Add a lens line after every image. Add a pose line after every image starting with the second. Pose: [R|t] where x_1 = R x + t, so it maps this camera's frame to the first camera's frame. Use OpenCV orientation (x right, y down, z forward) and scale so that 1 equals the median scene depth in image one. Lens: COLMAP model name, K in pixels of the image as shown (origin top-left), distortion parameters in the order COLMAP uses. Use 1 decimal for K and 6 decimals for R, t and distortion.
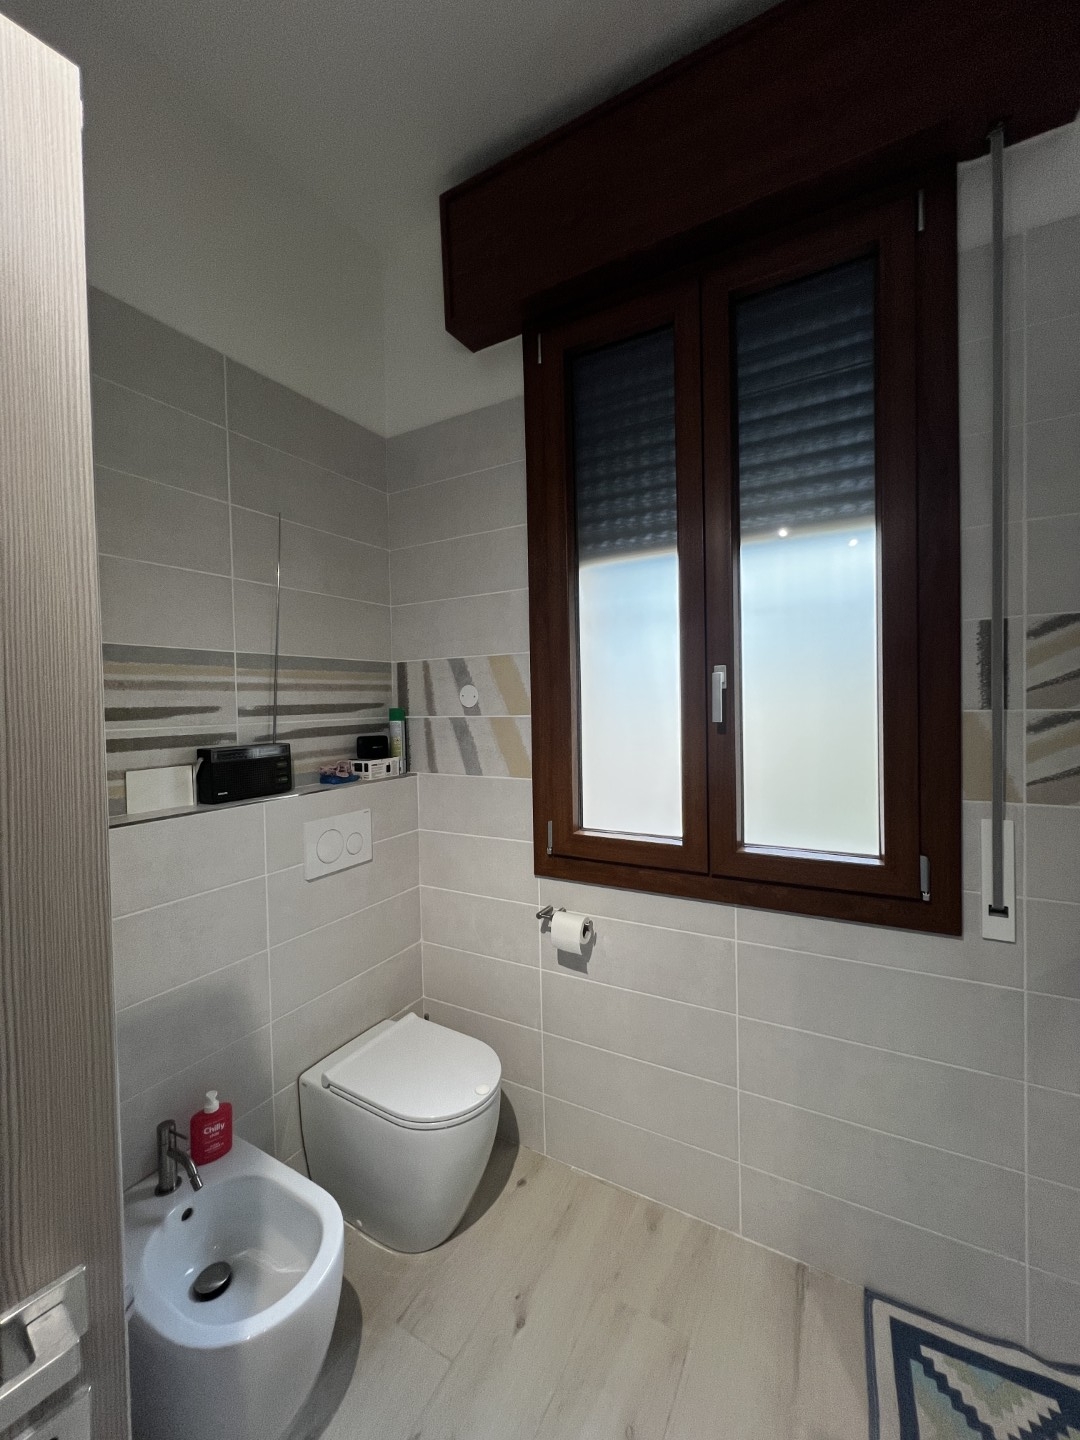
lens RADIAL K [[574.7, 0, 543.8], [0, 574.7, 714.0], [0, 0, 1]] dist [0.001927, 0.000655]
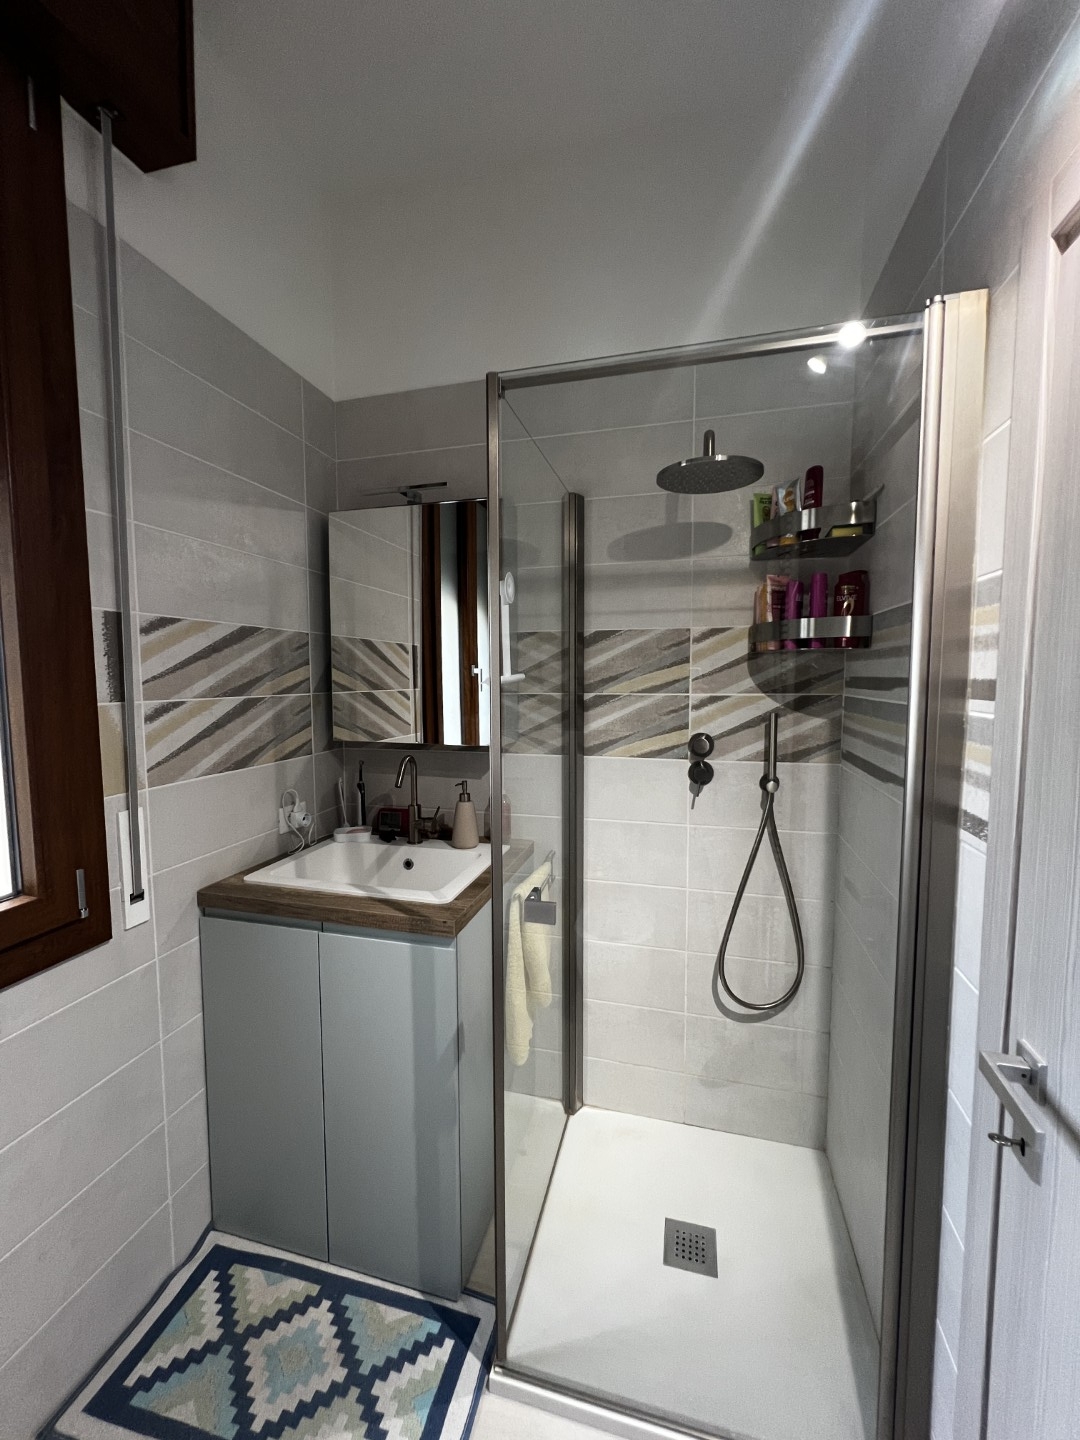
lens RADIAL K [[574.7, 0, 544.4], [0, 574.7, 715.3], [0, 0, 1]] dist [0.001927, 0.000655]
pose [[-0.222328, -0.051124, 0.973631, -0.369162], [0.039291, 0.997343, 0.061341, -0.017830], [-0.974180, 0.051893, -0.219729, 0.505551]]
